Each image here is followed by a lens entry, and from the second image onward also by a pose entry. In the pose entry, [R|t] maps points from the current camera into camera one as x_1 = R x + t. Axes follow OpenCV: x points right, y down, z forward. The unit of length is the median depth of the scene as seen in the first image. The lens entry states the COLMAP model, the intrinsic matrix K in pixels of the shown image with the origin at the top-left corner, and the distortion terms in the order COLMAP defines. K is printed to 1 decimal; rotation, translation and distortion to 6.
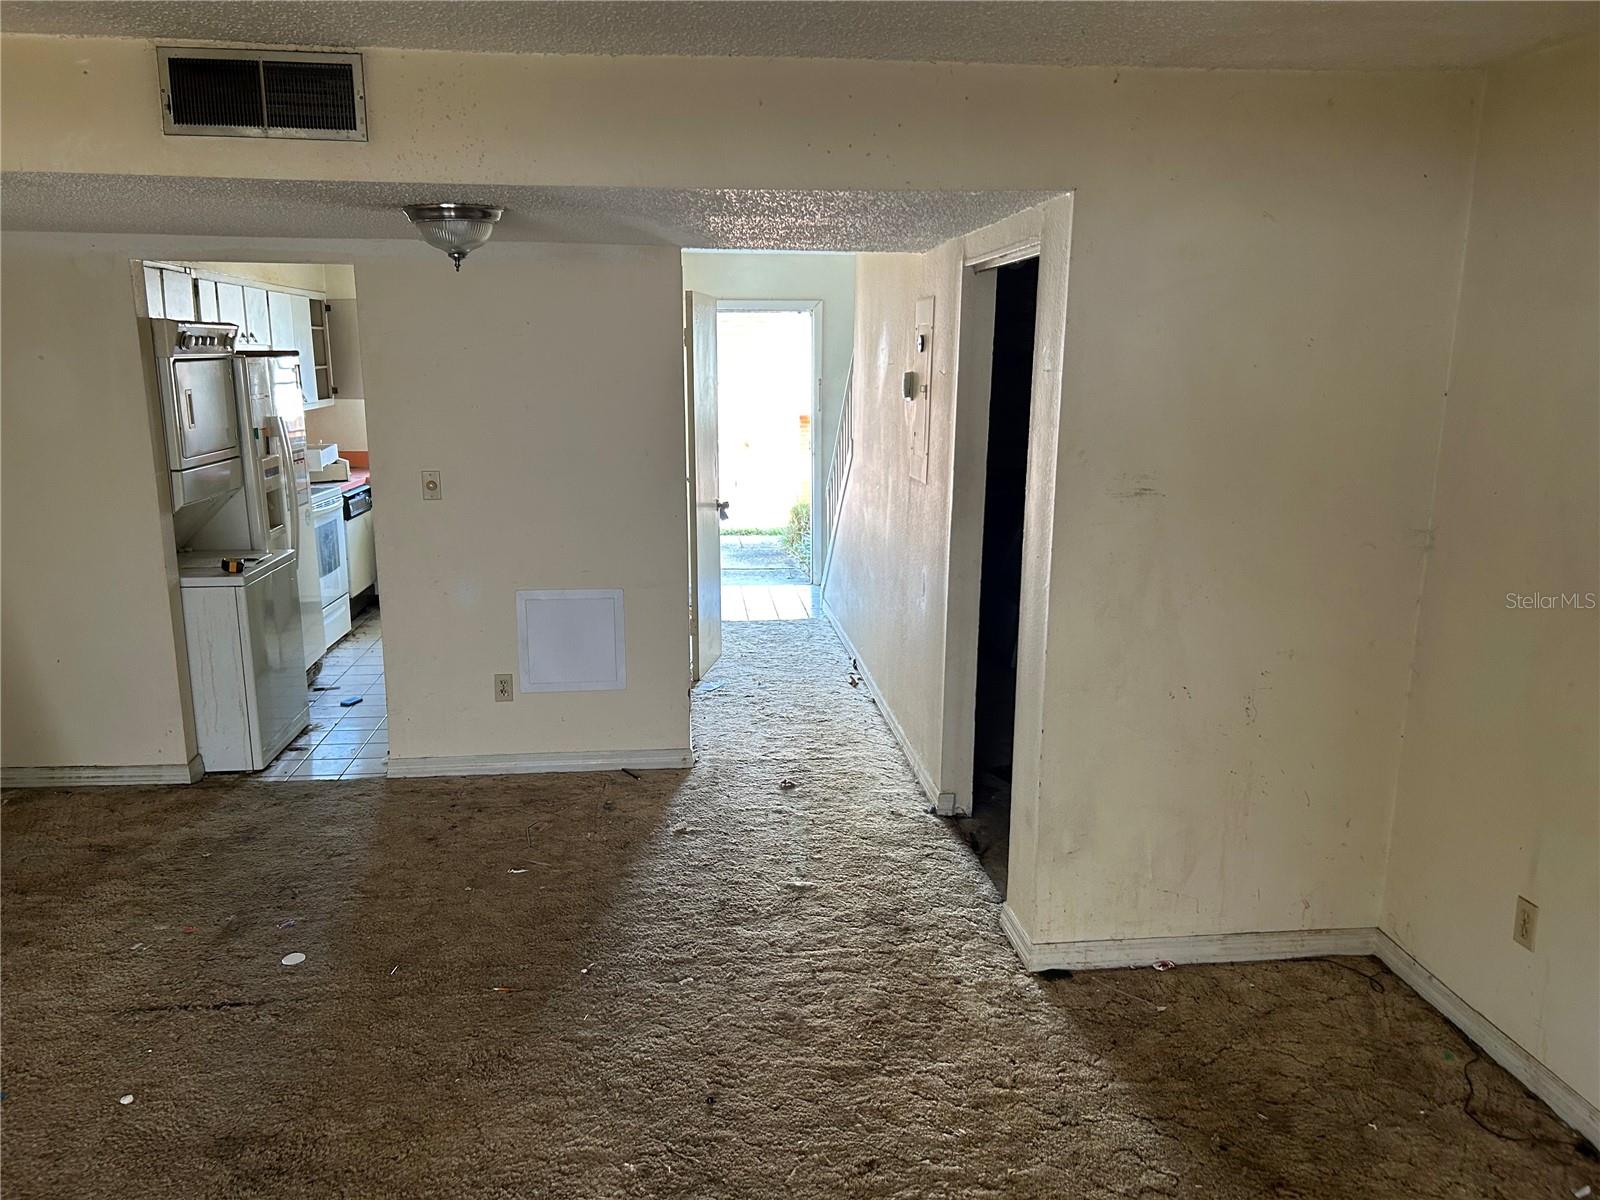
lens RADIAL K [[1198.8, 0, 800.3], [0, 1198.8, 603.3], [0, 0, 1]] dist [-0.000989, -0.000013]
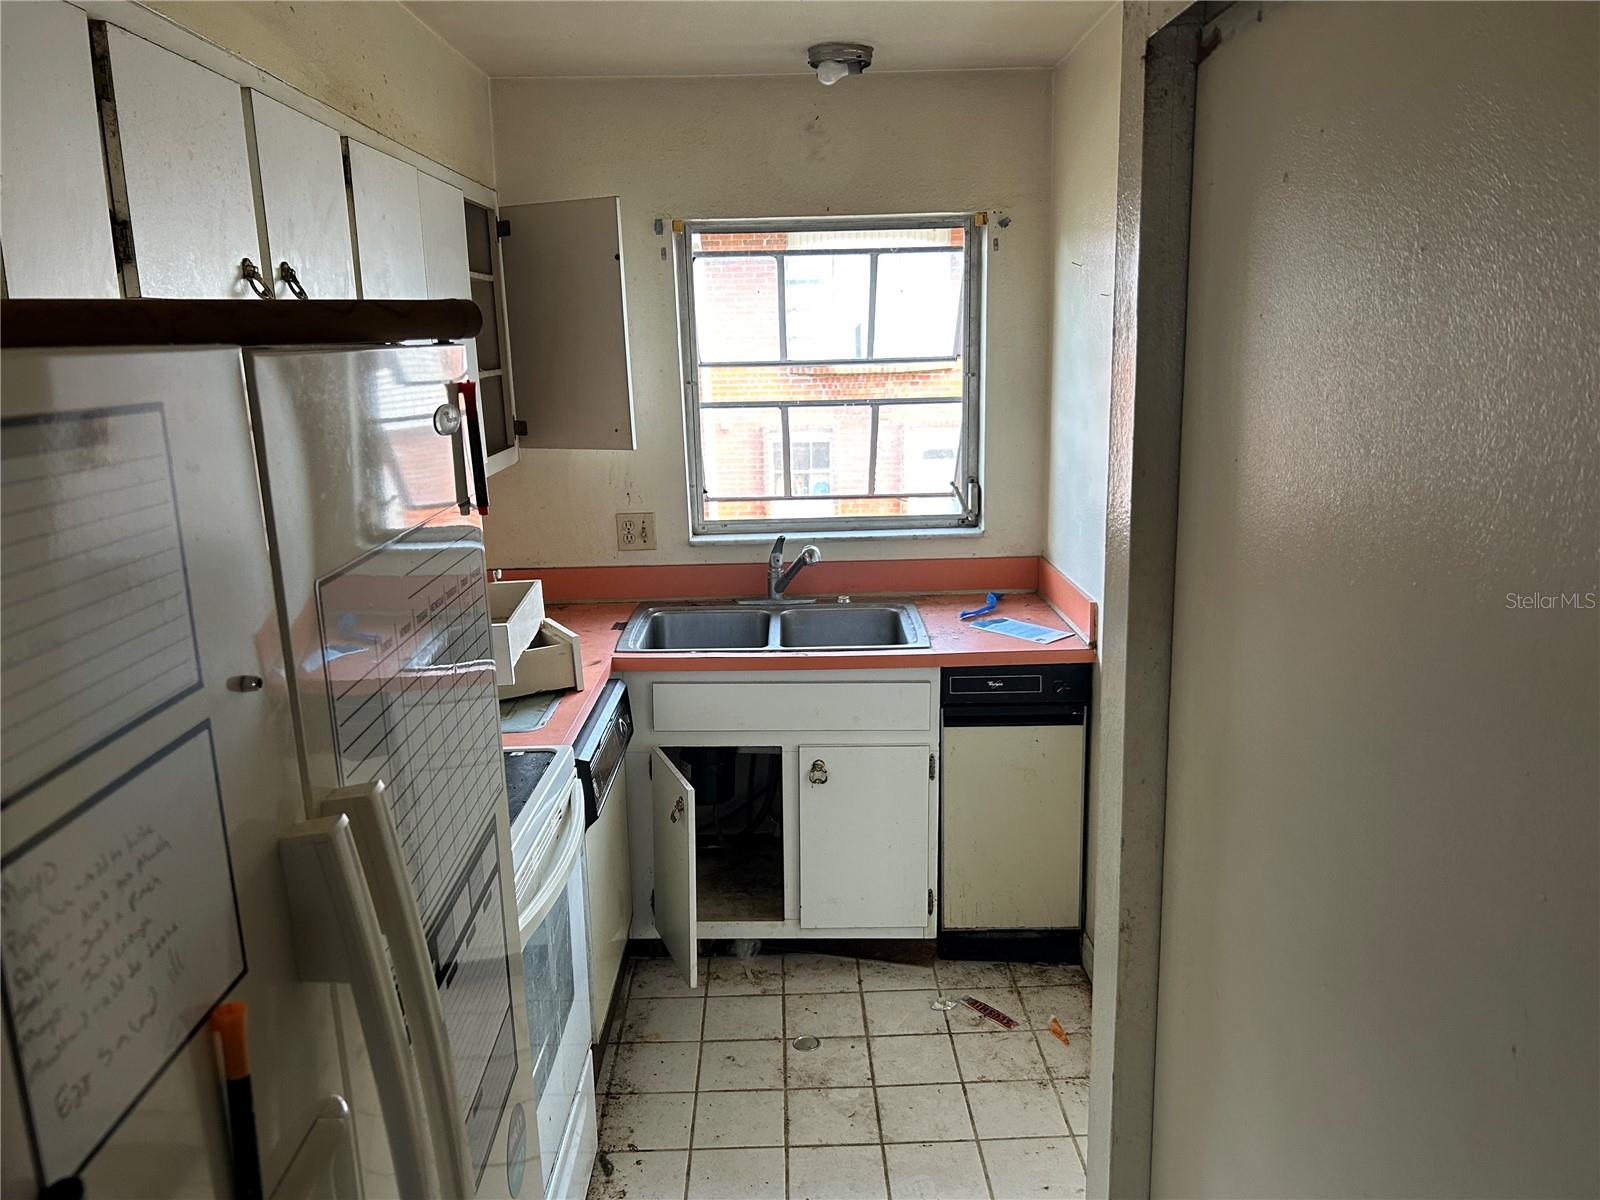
lens RADIAL K [[1198.8, 0, 799.6], [0, 1198.8, 601.5], [0, 0, 1]] dist [-0.000989, -0.000013]
pose [[0.996682, -0.002888, -0.081346, -0.259801], [0.004284, 0.999846, 0.016992, -0.124829], [0.081284, -0.017285, 0.996541, 0.595879]]
